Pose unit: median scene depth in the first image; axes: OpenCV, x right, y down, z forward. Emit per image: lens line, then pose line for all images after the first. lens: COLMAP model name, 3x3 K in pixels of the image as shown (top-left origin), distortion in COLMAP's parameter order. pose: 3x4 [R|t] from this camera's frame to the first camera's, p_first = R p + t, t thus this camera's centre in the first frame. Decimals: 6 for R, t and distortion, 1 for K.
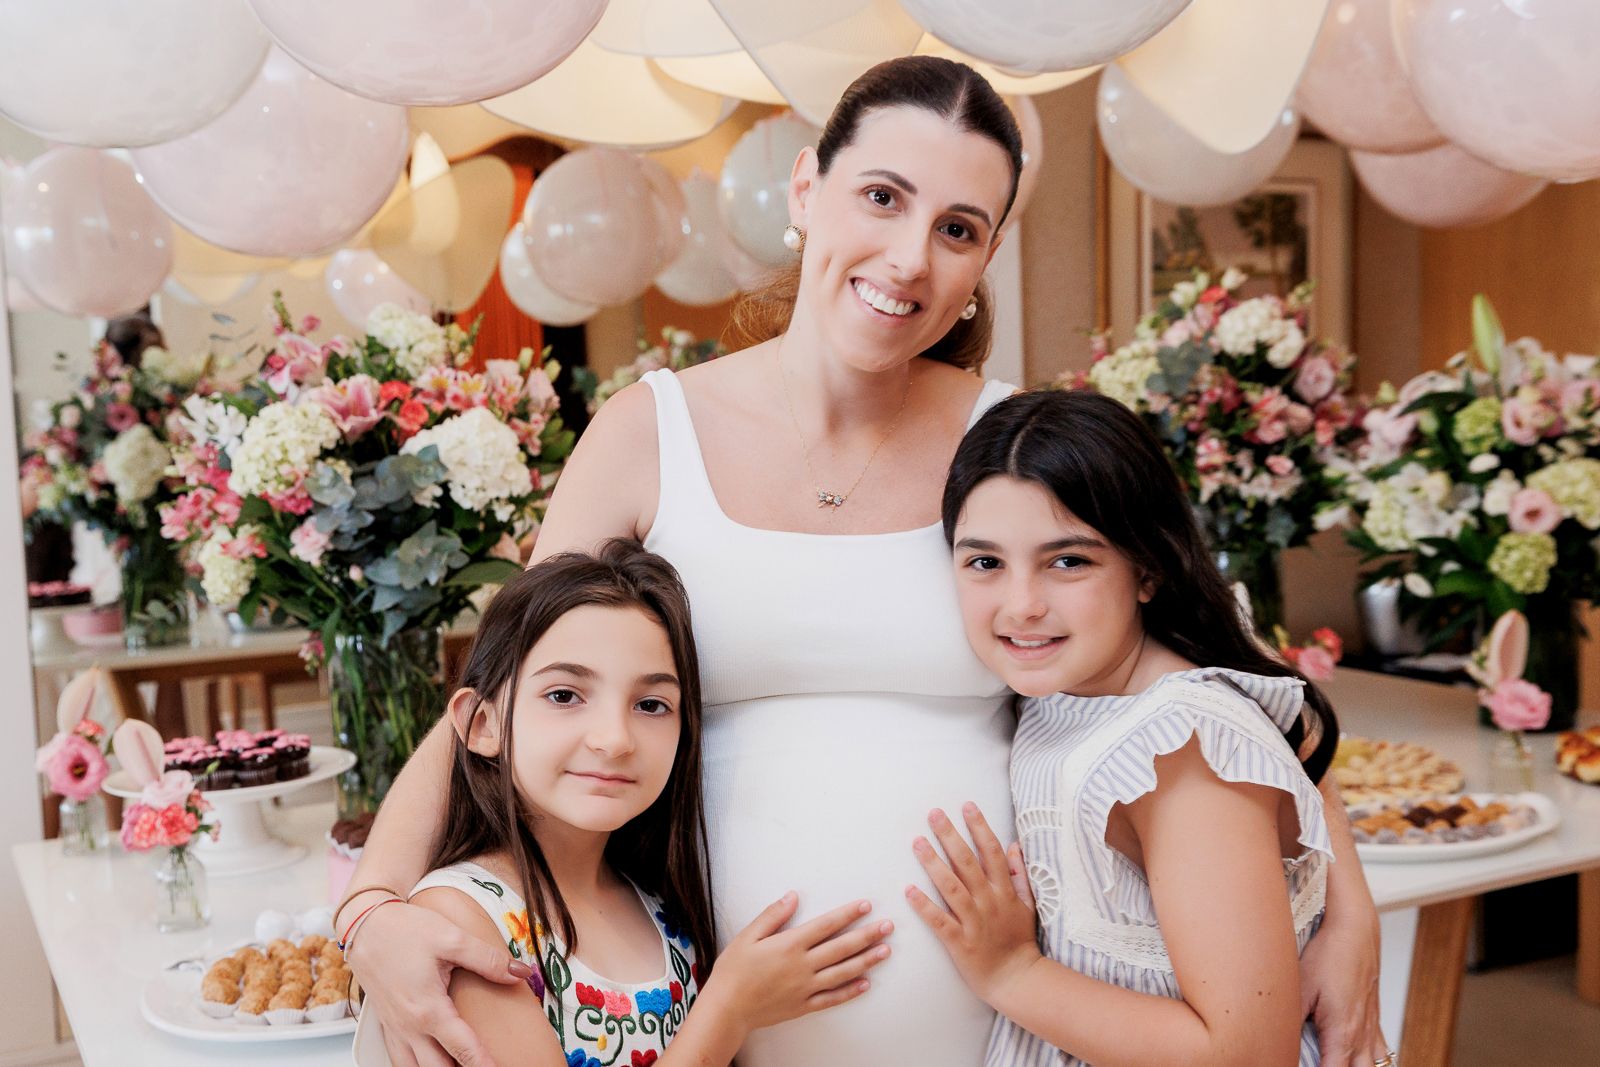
lens RADIAL K [[1815.1, 0, 782.5], [0, 1815.1, 503.3], [0, 0, 1]] dist [0.032106, 0.000000]
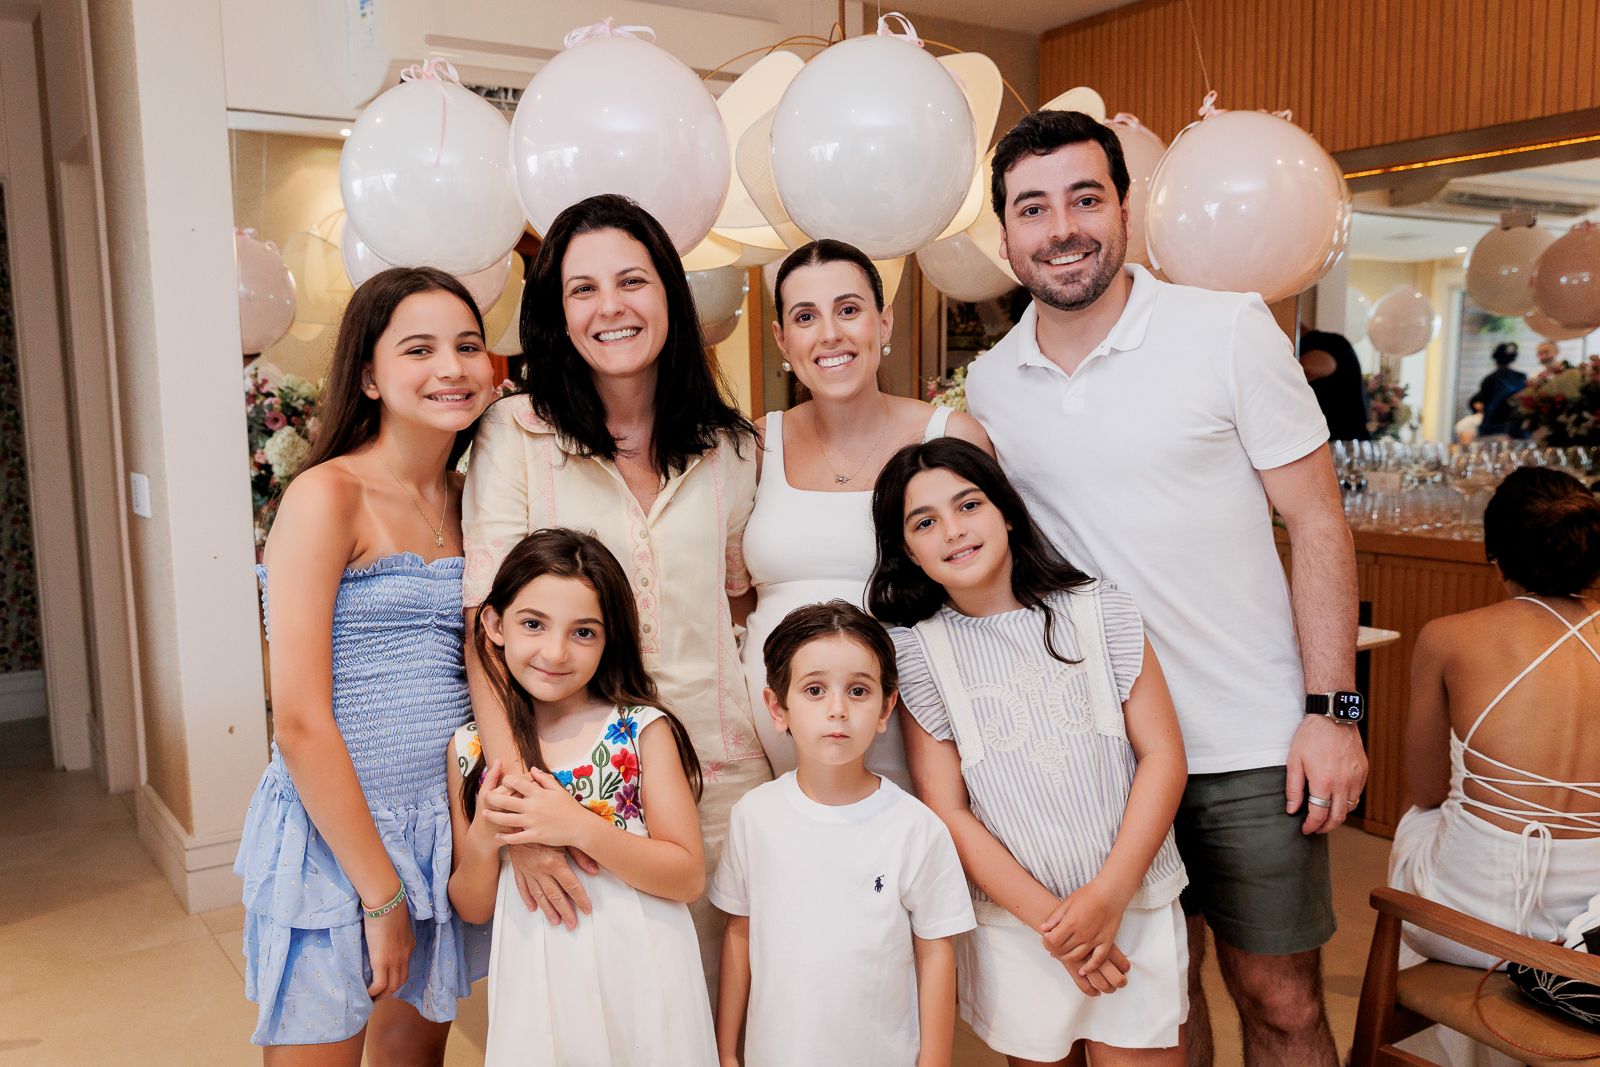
lens RADIAL K [[1430.8, 0, 823.1], [0, 1430.8, 548.3], [0, 0, 1]] dist [0.000170, -0.045552]
pose [[0.988391, 0.000442, 0.151934, -0.096535], [-0.007711, 0.998853, 0.047262, -0.001592], [-0.151738, -0.047885, 0.987260, -0.227792]]
